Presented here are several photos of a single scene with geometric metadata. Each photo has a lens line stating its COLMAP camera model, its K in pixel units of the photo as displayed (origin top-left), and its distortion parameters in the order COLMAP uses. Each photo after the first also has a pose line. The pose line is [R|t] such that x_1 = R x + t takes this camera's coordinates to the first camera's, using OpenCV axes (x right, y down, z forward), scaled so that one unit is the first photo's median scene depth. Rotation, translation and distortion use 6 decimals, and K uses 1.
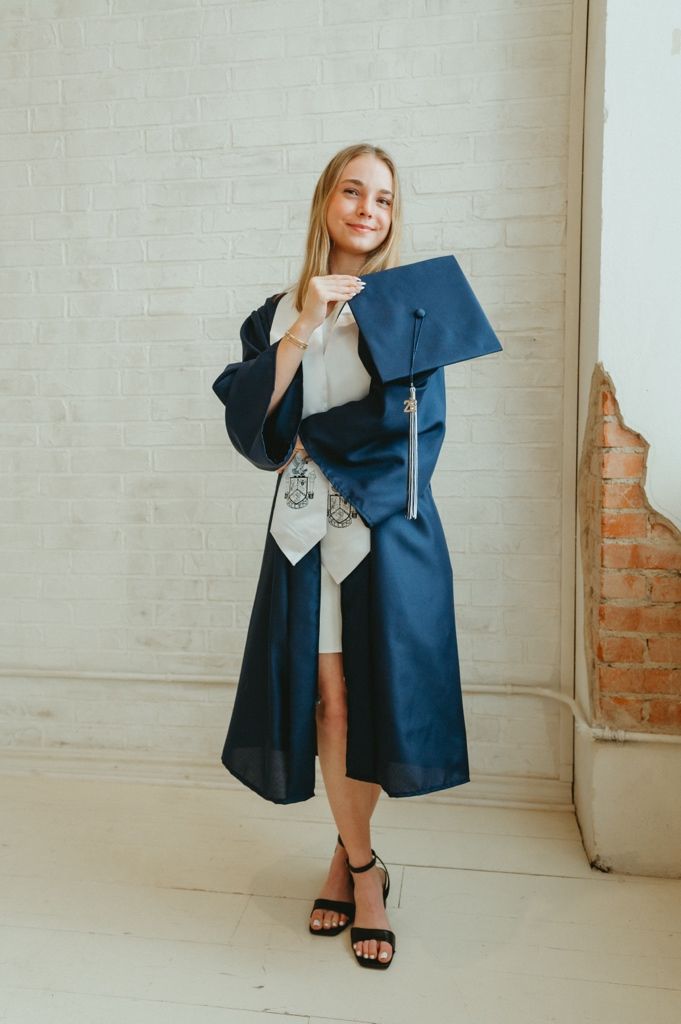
lens RADIAL K [[791.7, 0, 357.3], [0, 791.7, 500.0], [0, 0, 1]] dist [0.045384, -0.007713]
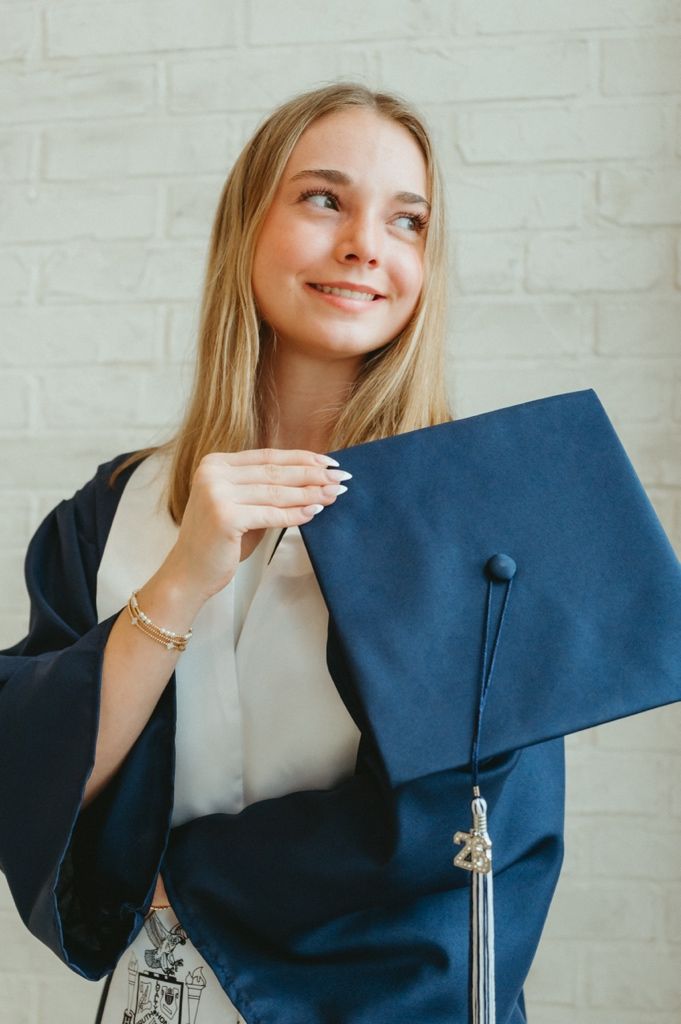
lens RADIAL K [[1295.8, 0, 288.4], [0, 1295.8, 517.0], [0, 0, 1]] dist [-0.071885, 0.000000]
pose [[0.999642, 0.007975, -0.025529, -0.001746], [-0.008548, 0.999712, -0.022438, -0.177961], [0.025342, 0.022649, 0.999422, 0.310399]]
